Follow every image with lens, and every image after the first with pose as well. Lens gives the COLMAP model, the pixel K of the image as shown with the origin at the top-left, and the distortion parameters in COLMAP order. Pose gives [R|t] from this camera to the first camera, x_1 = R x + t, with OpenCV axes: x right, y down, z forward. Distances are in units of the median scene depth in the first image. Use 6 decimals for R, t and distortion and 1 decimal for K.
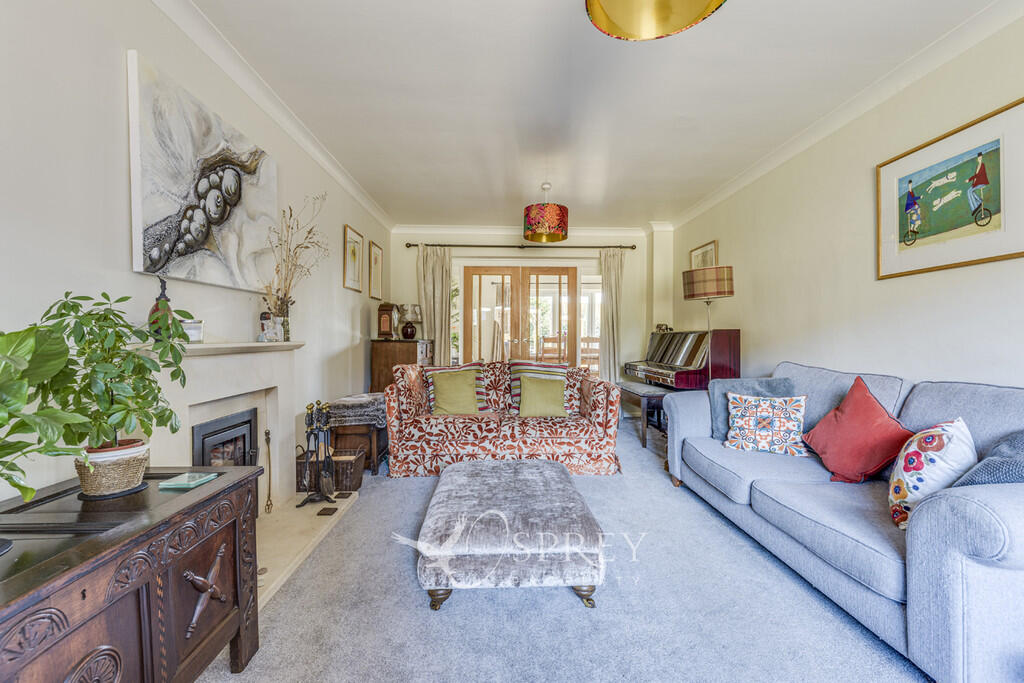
lens RADIAL K [[449.4, 0, 513.4], [0, 449.4, 330.1], [0, 0, 1]] dist [0.001103, 0.000086]
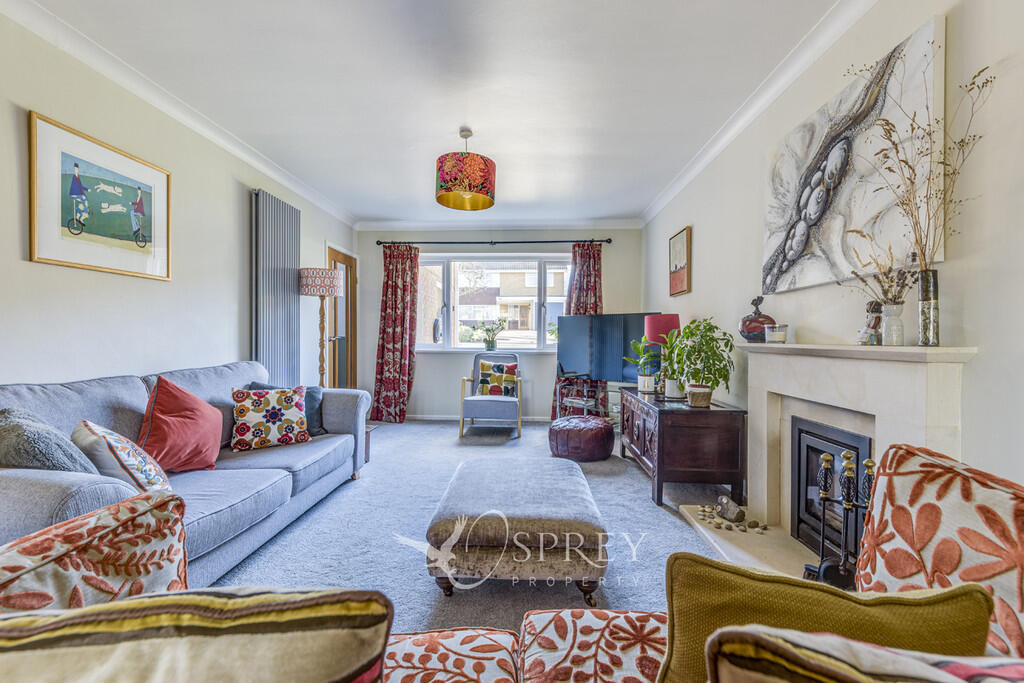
lens RADIAL K [[345.2, 0, 512.0], [0, 345.2, 341.5], [0, 0, 1]] dist [0.001536, 0.000180]
pose [[-0.996214, -0.003858, 0.086846, -0.064918], [-0.004230, 0.999983, -0.004097, 0.028570], [-0.086829, -0.004449, -0.996213, 1.777680]]
